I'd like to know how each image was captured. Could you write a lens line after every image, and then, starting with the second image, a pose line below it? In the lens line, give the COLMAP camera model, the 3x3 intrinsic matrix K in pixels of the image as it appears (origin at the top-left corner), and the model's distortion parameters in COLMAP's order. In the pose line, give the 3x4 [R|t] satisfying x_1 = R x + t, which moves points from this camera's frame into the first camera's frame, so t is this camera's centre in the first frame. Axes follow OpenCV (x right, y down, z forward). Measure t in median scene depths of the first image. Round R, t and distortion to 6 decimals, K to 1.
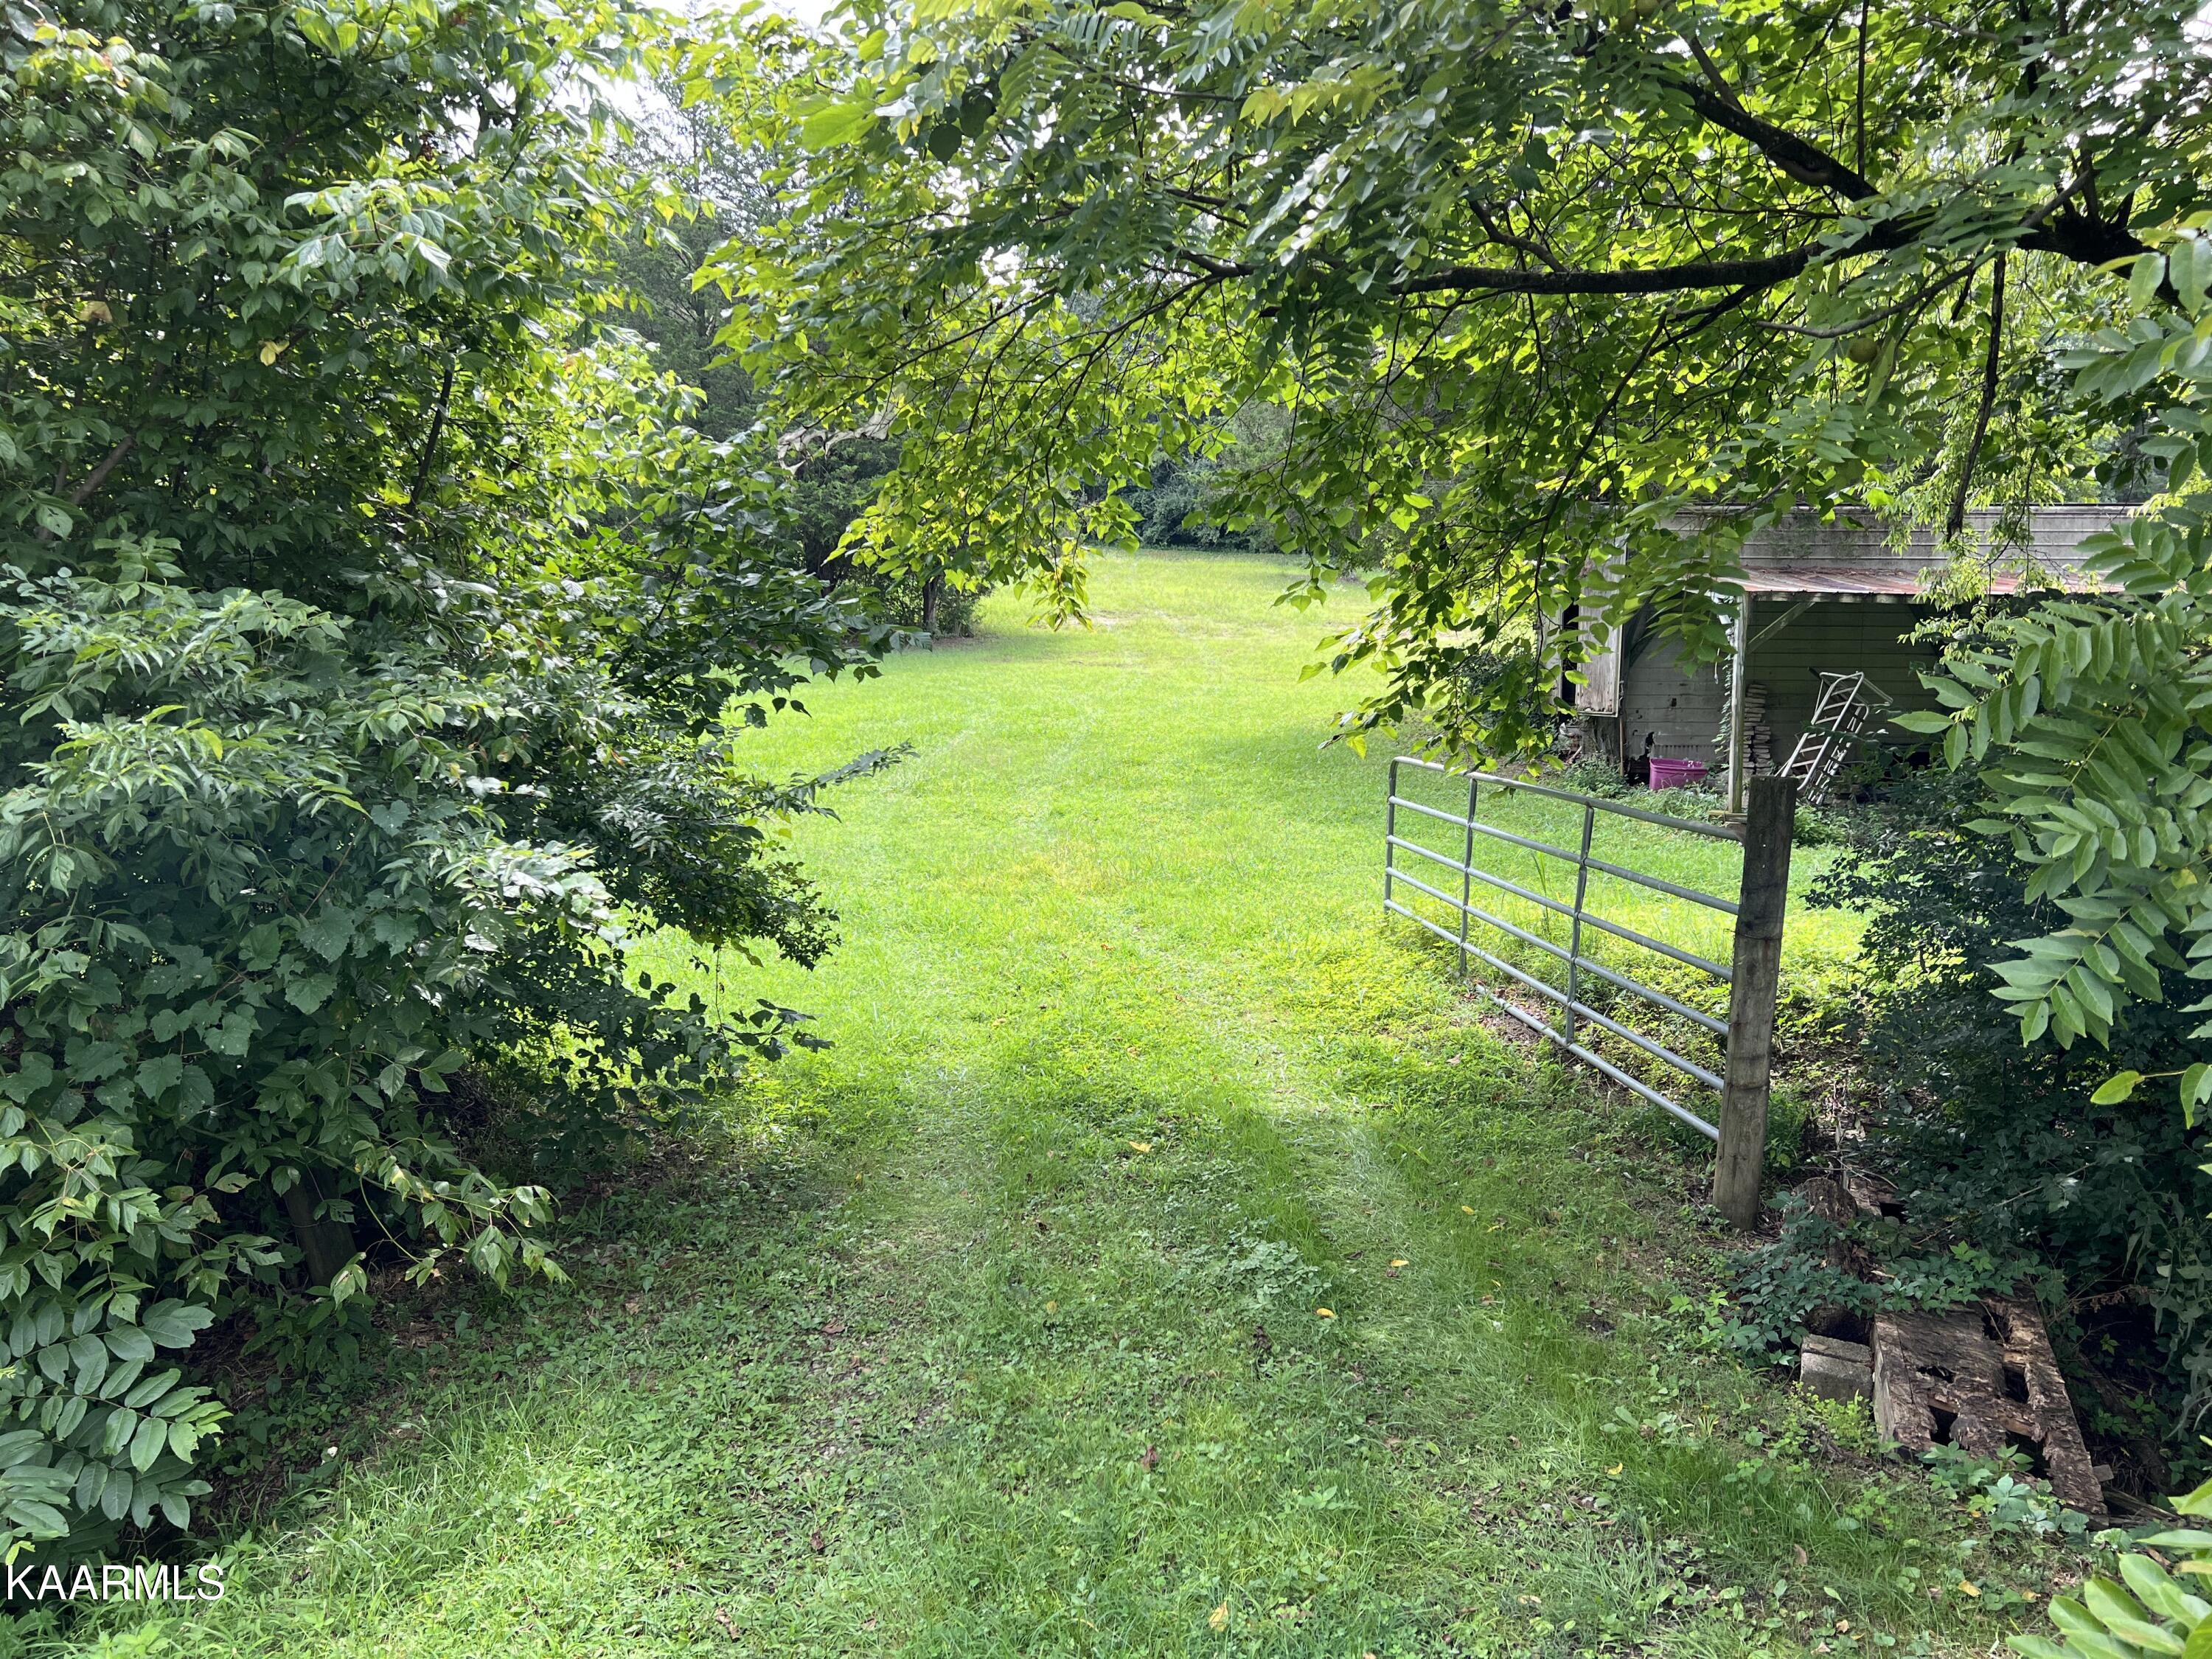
lens RADIAL K [[1658.6, 0, 1108.3], [0, 1658.6, 828.6], [0, 0, 1]] dist [0.037980, -0.041065]
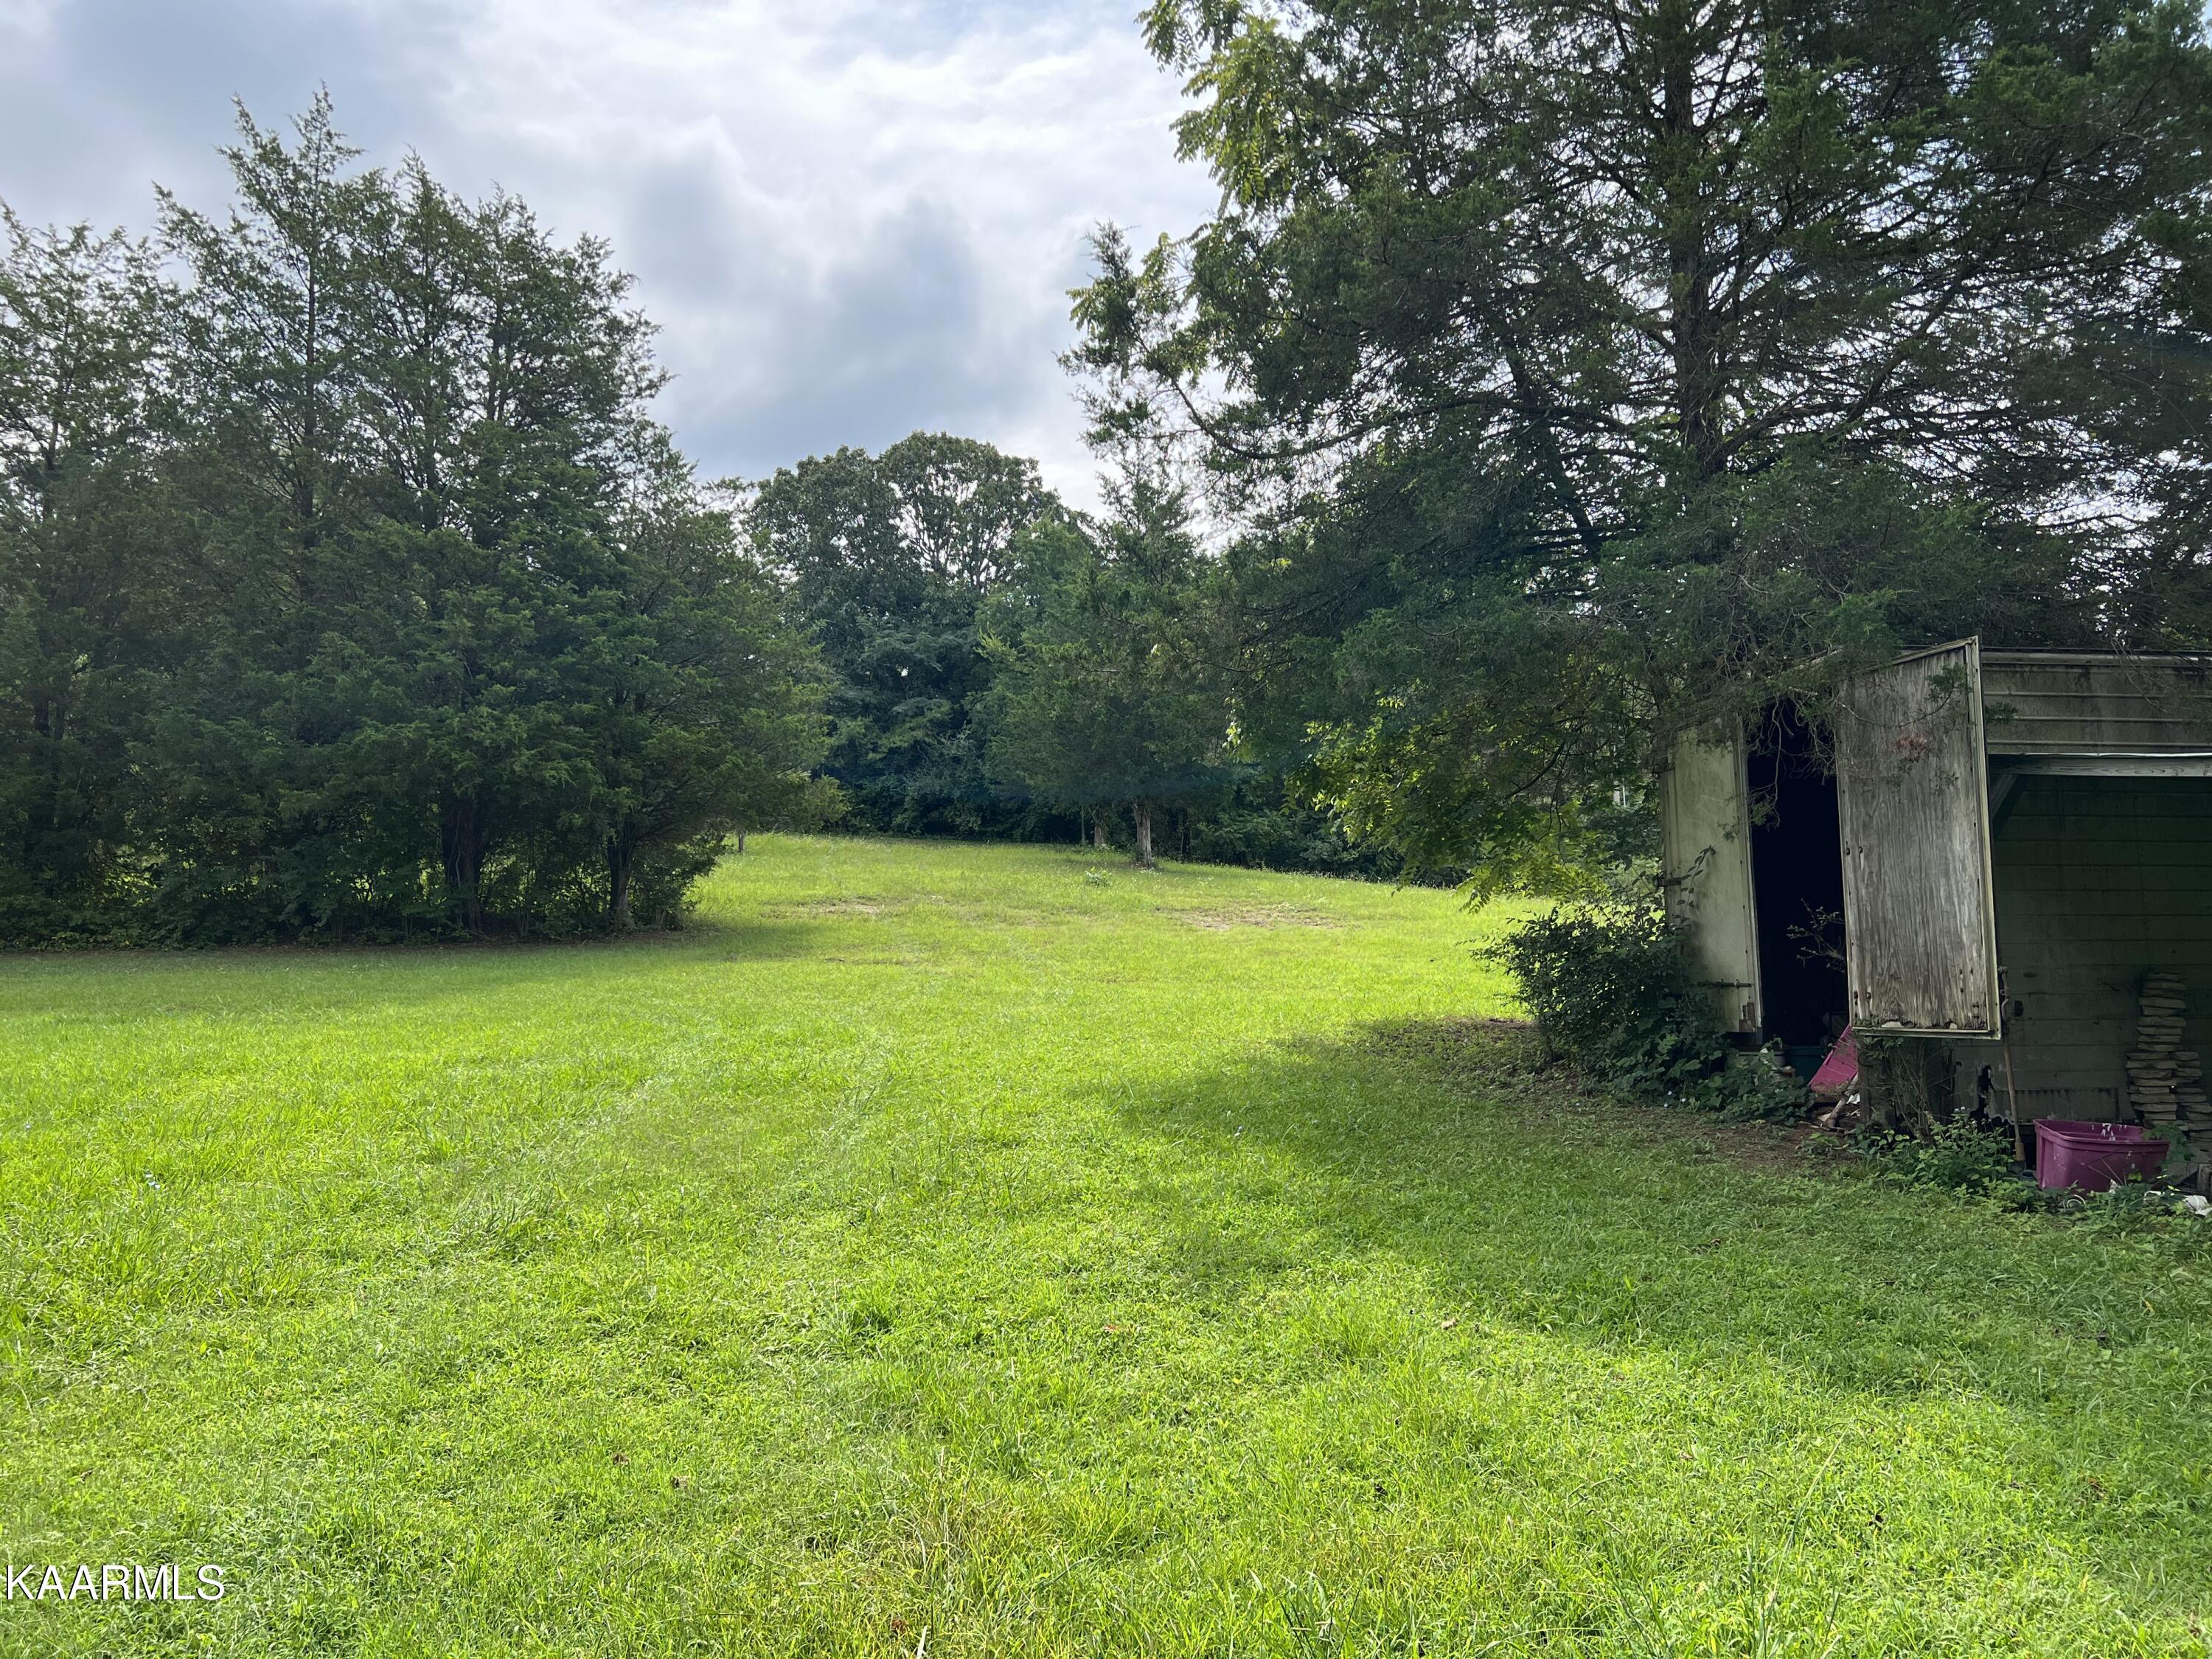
lens RADIAL K [[1658.6, 0, 1097.6], [0, 1658.6, 810.4], [0, 0, 1]] dist [0.037980, -0.041065]
pose [[0.988758, -0.001777, 0.149514, -0.012152], [0.030896, 0.980778, -0.192664, -0.022469], [-0.146298, 0.195118, 0.969807, 0.272365]]
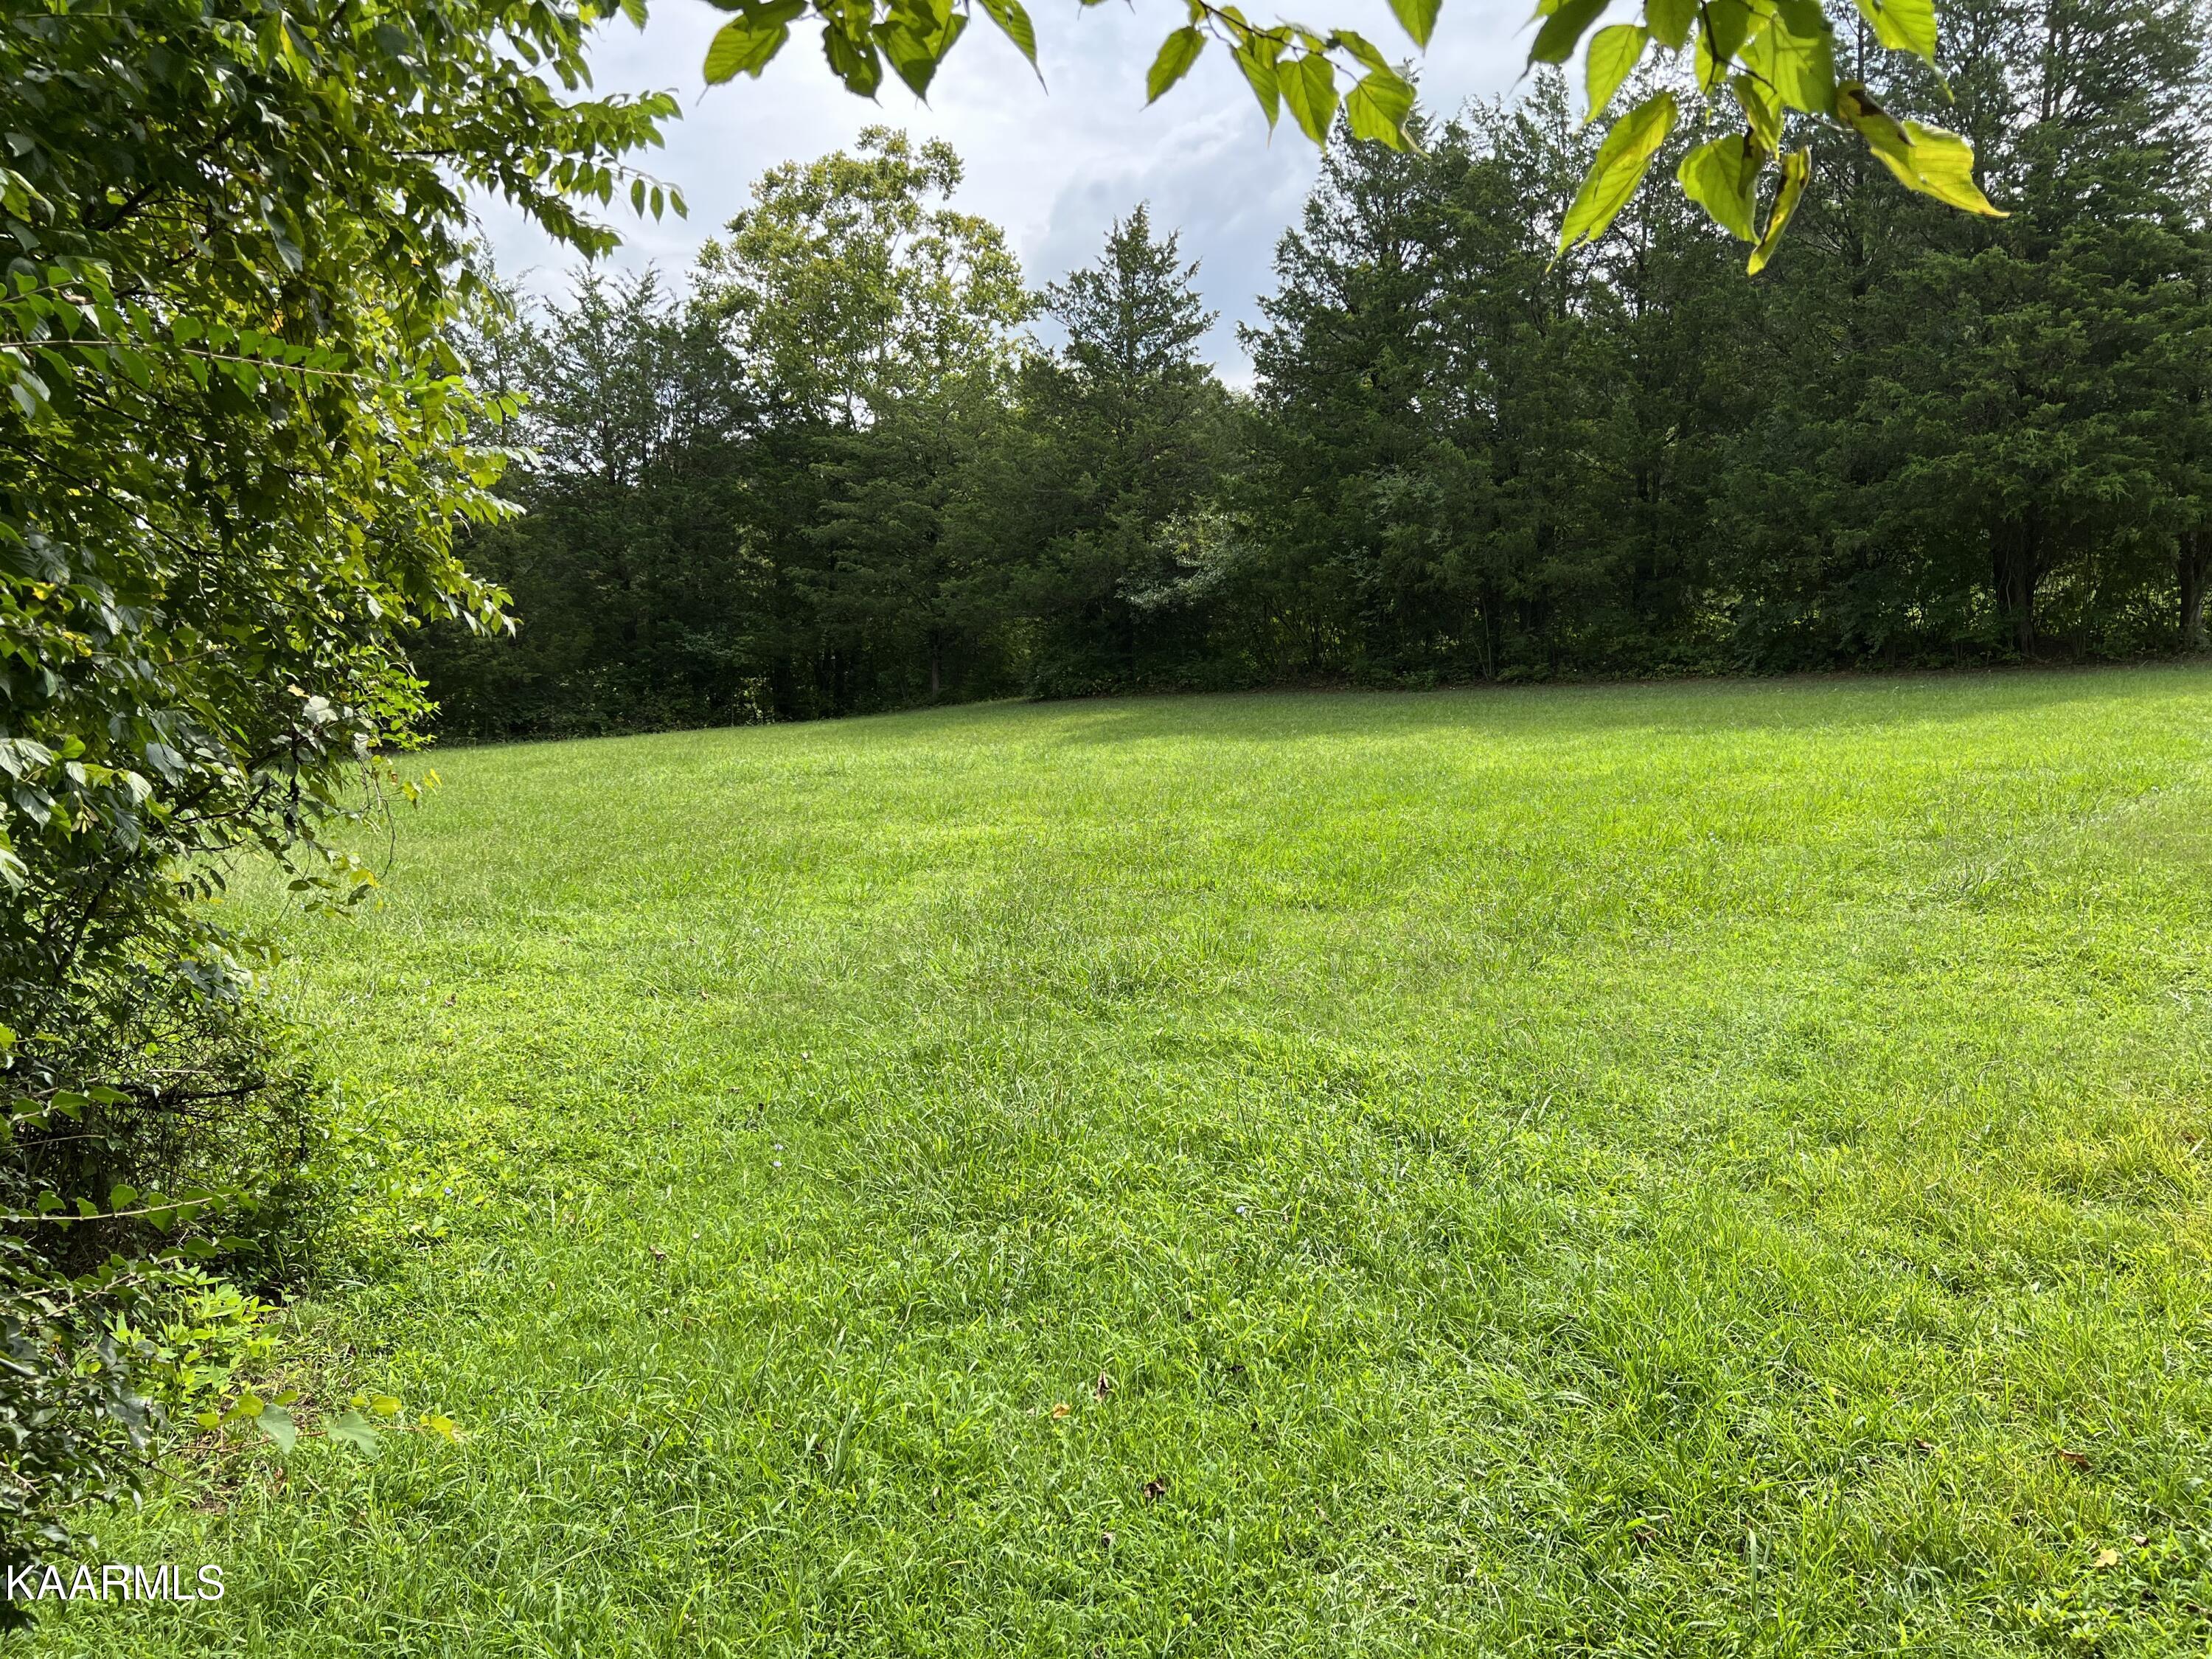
lens RADIAL K [[1658.6, 0, 1109.6], [0, 1658.6, 824.6], [0, 0, 1]] dist [0.037980, -0.041065]
pose [[0.745491, 0.026983, -0.665969, 0.018547], [-0.050529, 0.998593, -0.016102, -0.012063], [0.664598, 0.045655, 0.745805, 0.213682]]
